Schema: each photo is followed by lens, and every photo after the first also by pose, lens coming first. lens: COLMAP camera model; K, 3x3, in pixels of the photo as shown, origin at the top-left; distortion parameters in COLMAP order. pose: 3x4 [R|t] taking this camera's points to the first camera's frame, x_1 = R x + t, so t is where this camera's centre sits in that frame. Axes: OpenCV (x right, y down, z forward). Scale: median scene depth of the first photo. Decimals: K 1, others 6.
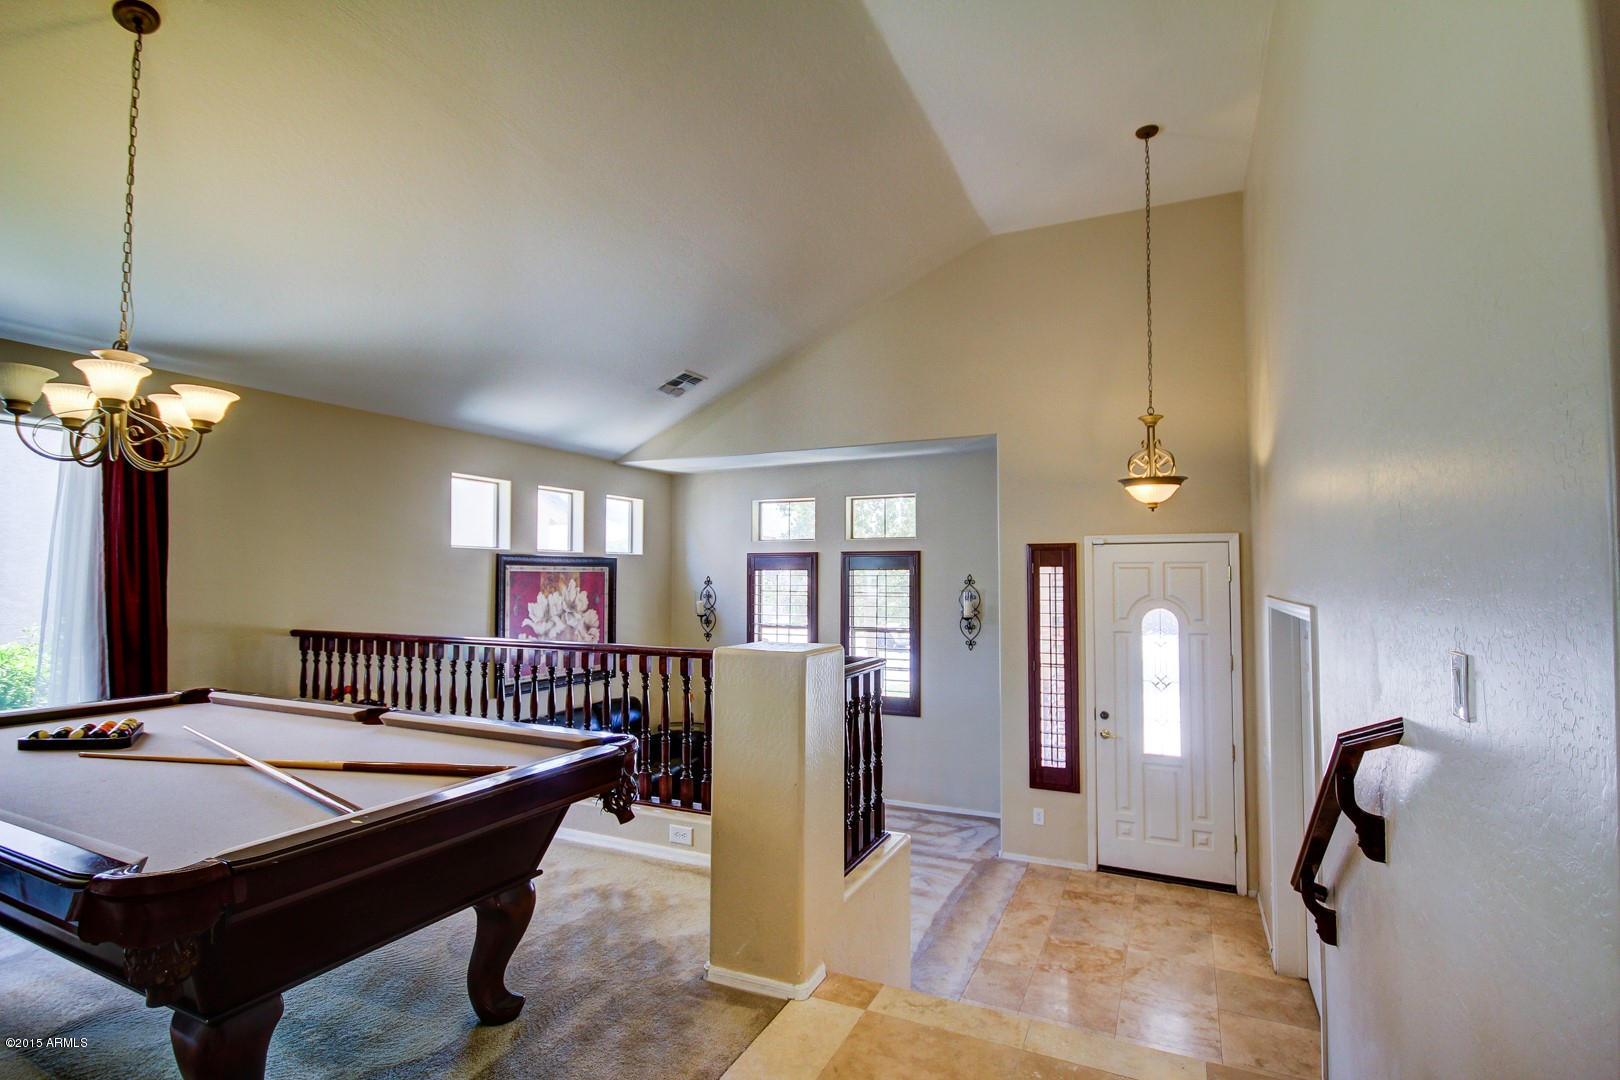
lens RADIAL K [[804.3, 0, 823.9], [0, 804.3, 543.1], [0, 0, 1]] dist [0.008919, -0.005315]
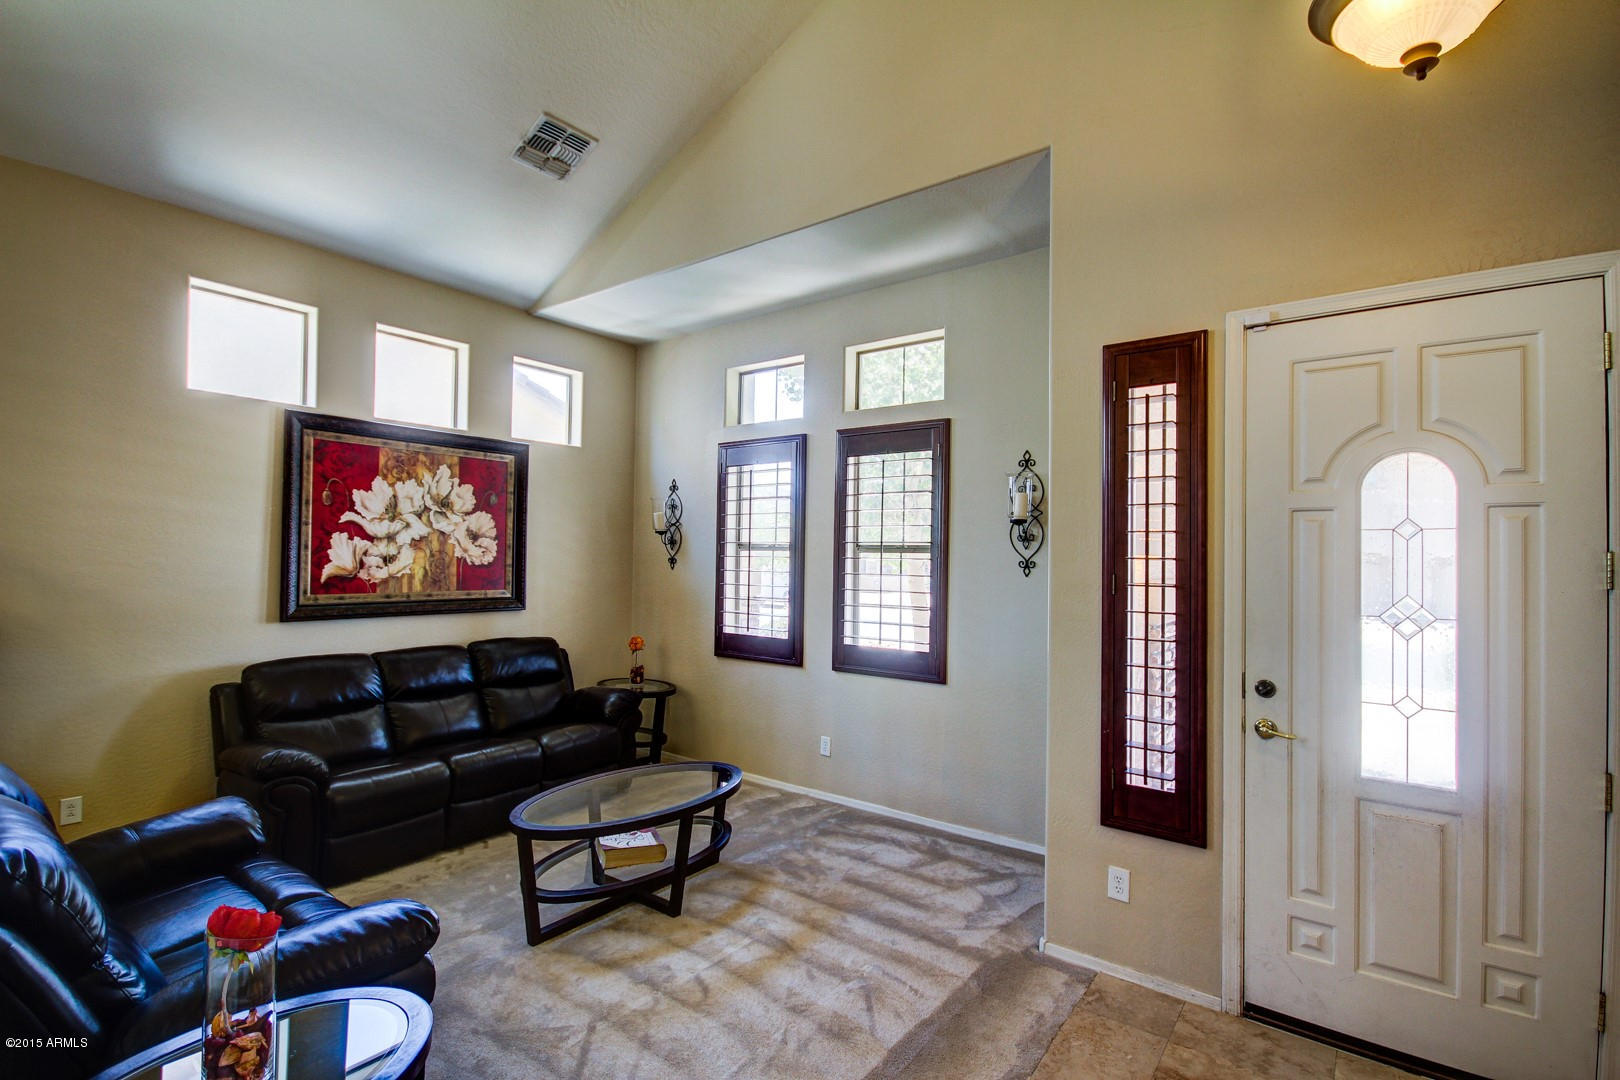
lens RADIAL K [[761.5, 0, 813.8], [0, 761.5, 543.4], [0, 0, 1]] dist [0.003011, -0.009040]
pose [[0.975603, 0.009002, -0.219356, 0.158974], [-0.004926, 0.999805, 0.019119, 0.103070], [0.219486, -0.017572, 0.975458, 0.432318]]
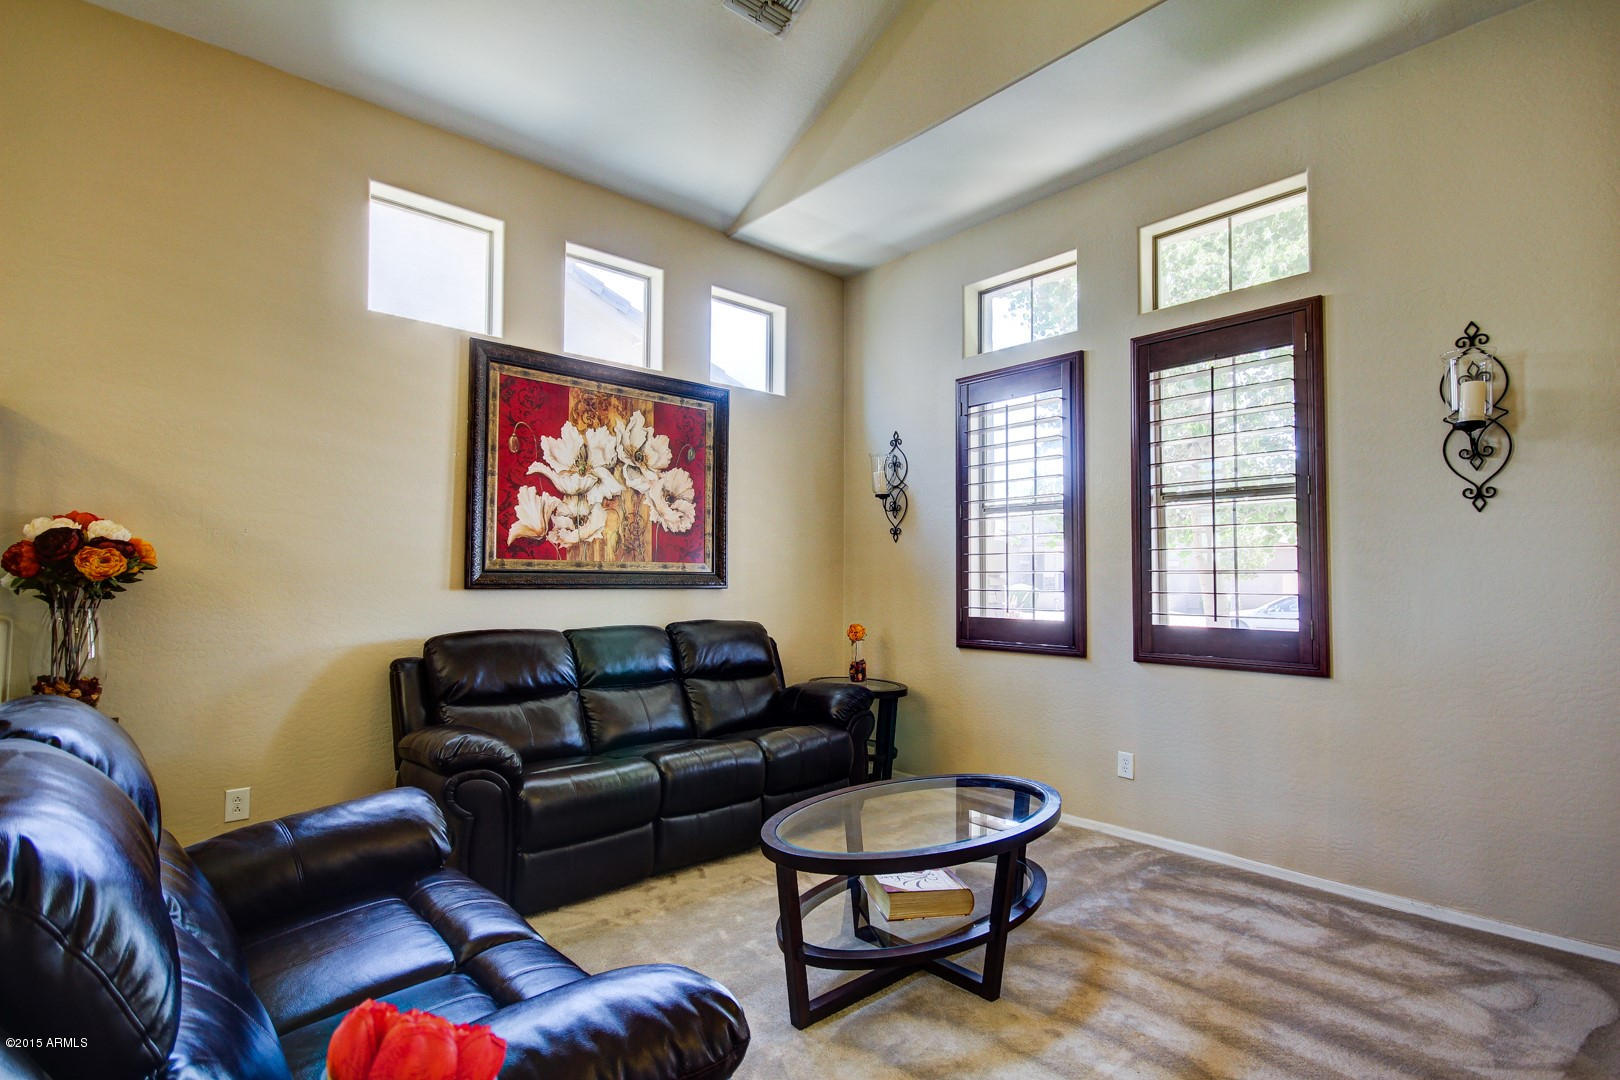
lens RADIAL K [[804.3, 0, 806.0], [0, 804.3, 538.0], [0, 0, 1]] dist [0.008919, -0.005315]
pose [[0.911423, -0.018091, -0.411072, 0.045942], [0.013028, 0.999801, -0.015114, 0.154786], [0.411264, 0.008420, 0.911477, 0.528648]]
